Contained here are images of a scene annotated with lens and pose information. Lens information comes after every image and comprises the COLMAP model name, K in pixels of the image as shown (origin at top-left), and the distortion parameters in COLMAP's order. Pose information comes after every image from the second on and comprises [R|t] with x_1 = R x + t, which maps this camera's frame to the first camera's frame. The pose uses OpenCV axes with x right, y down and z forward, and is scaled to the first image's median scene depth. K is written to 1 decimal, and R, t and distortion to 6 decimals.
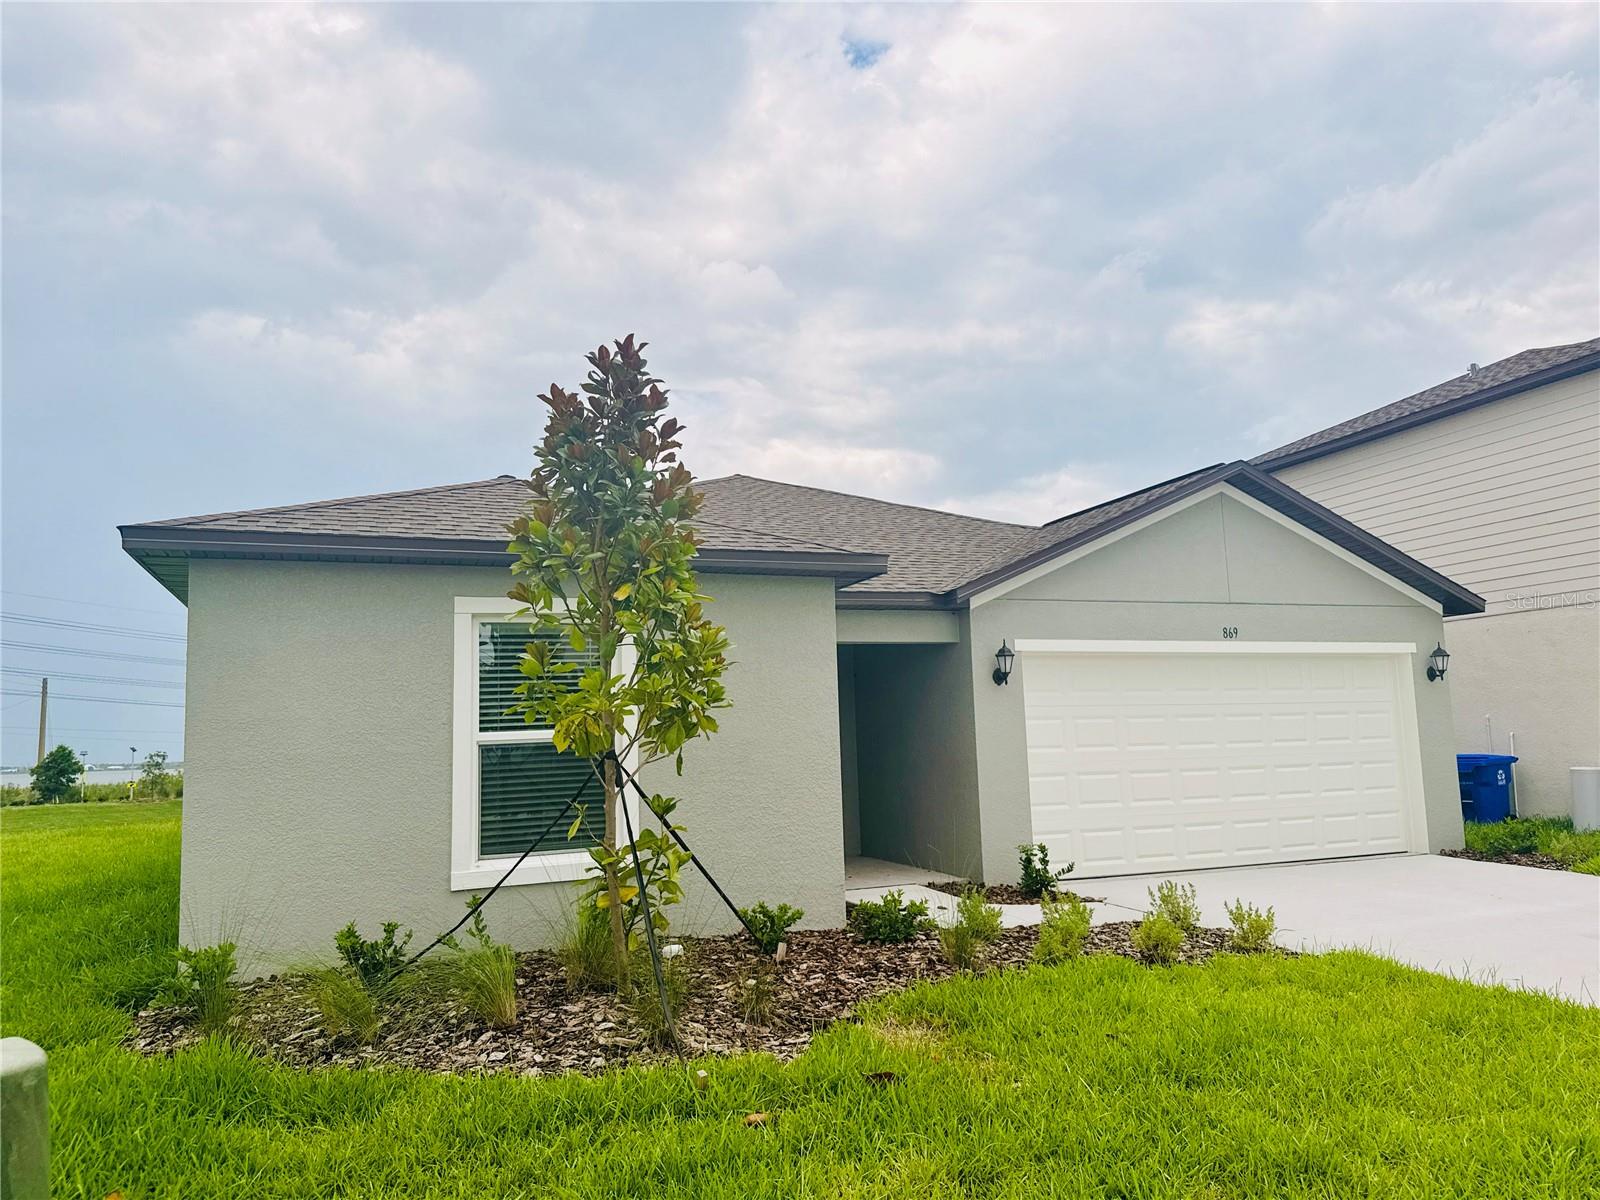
lens RADIAL K [[1153.0, 0, 807.2], [0, 1153.0, 614.4], [0, 0, 1]] dist [0.019986, -0.010289]
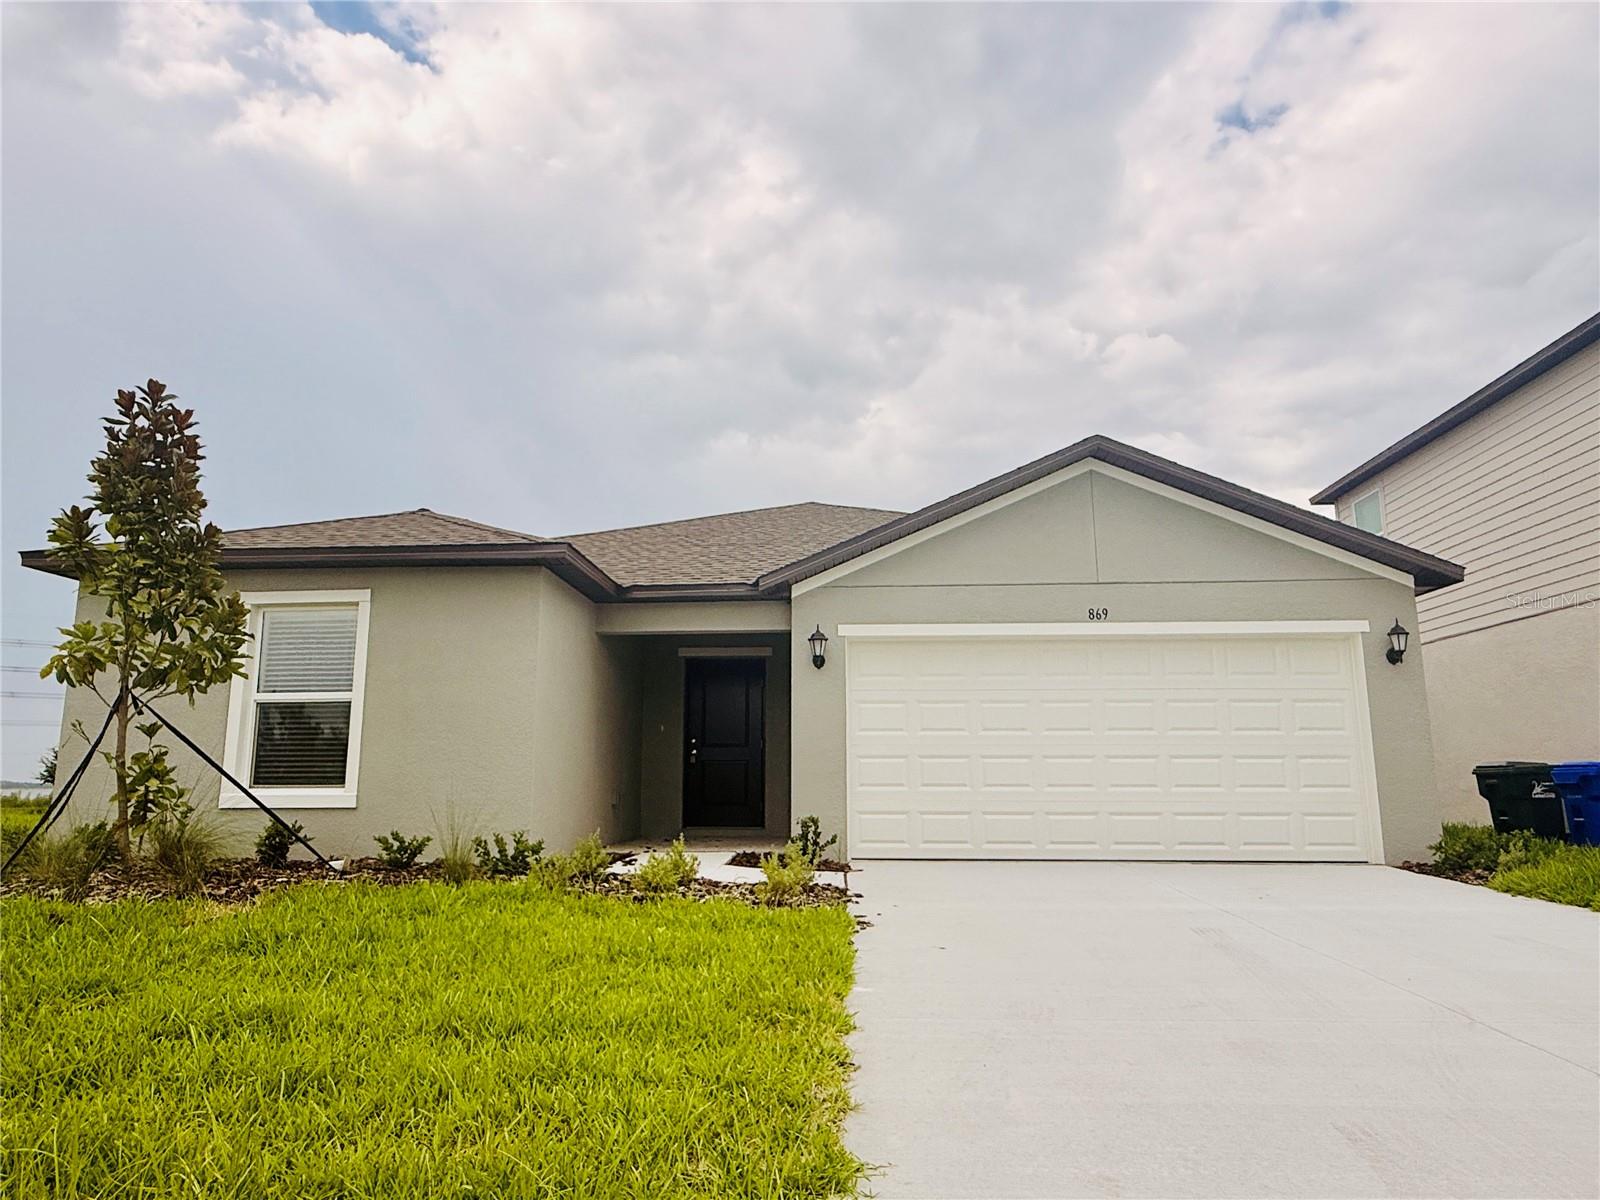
lens RADIAL K [[980.0, 0, 799.7], [0, 980.0, 595.5], [0, 0, 1]] dist [-0.004838, -0.000984]
pose [[0.899860, -0.045929, -0.433754, 0.460761], [0.019973, 0.997736, -0.064213, 0.044374], [0.435722, 0.049119, 0.898740, 0.148526]]
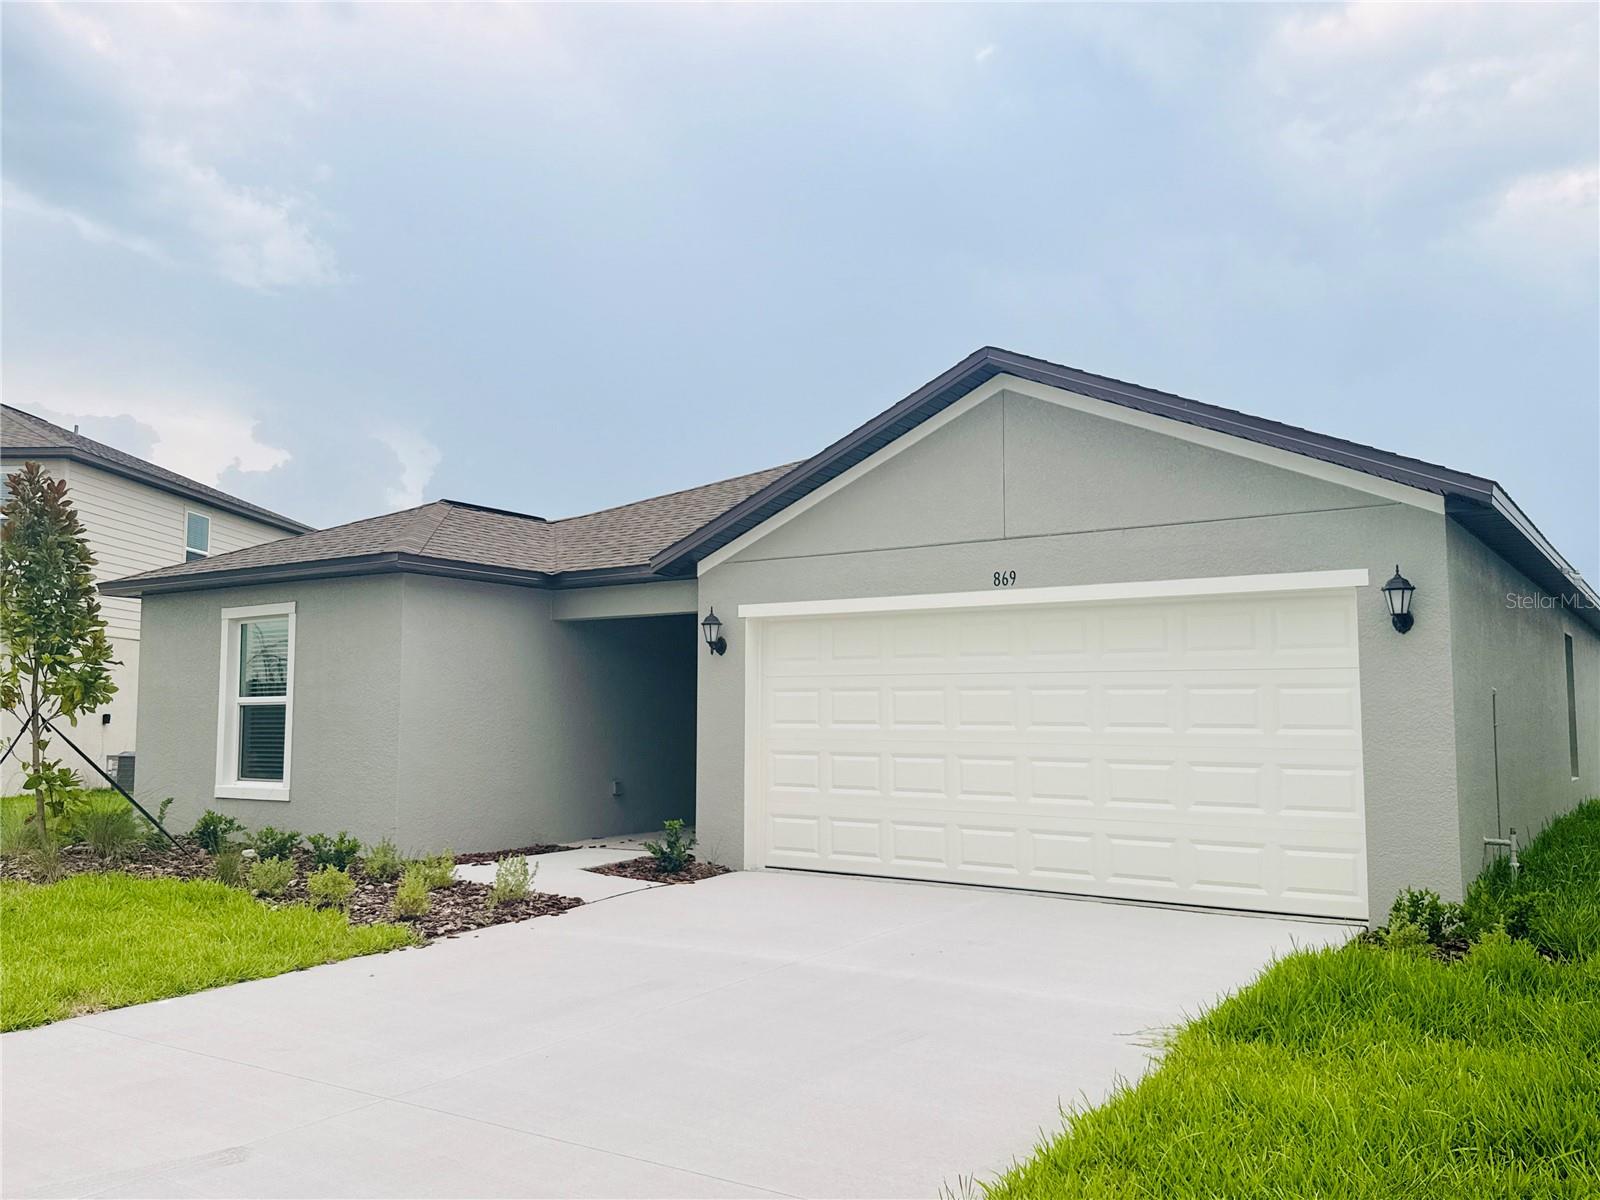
lens RADIAL K [[1278.8, 0, 795.6], [0, 1278.8, 591.4], [0, 0, 1]] dist [0.023844, -0.005866]
pose [[0.562011, -0.046951, -0.825796, 0.902282], [0.075807, 0.997109, -0.005100, 0.016911], [0.823648, -0.059735, 0.563946, 0.391054]]
